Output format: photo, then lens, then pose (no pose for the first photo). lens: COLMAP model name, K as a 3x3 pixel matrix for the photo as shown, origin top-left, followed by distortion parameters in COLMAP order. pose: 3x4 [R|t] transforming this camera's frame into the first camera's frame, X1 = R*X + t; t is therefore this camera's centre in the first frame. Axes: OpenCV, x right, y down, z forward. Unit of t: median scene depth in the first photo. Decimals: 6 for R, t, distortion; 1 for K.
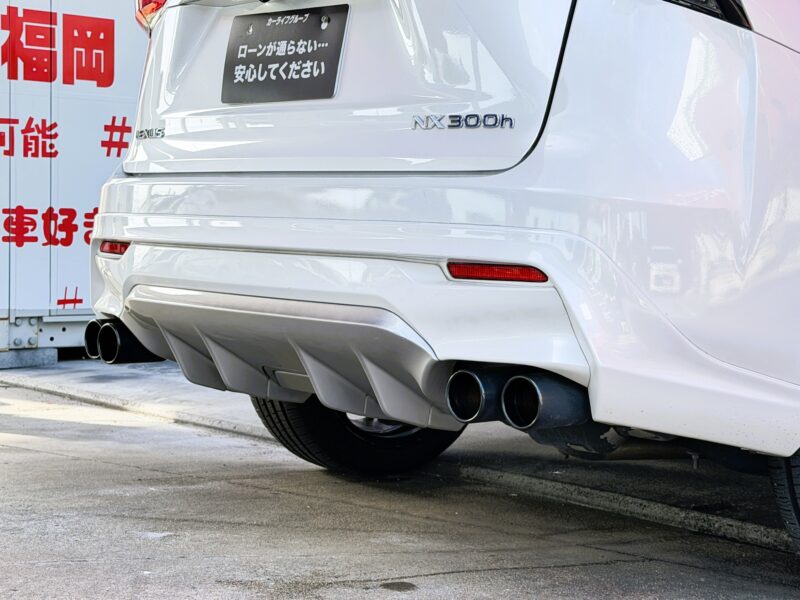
lens RADIAL K [[1560.0, 0, 403.4], [0, 1560.0, 297.4], [0, 0, 1]] dist [0.182387, 0.000000]
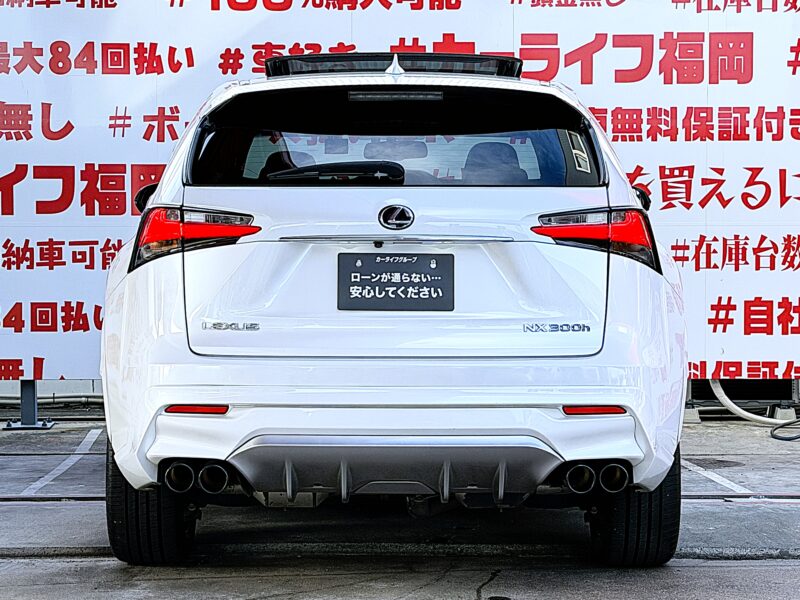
lens RADIAL K [[1985.5, 0, 442.1], [0, 1985.5, 320.0], [0, 0, 1]] dist [-0.015390, 0.000000]
pose [[0.667475, -0.056296, 0.742501, -1.549530], [0.053555, 0.998185, 0.027539, -0.169540], [-0.742703, 0.021383, 0.669279, -0.382760]]
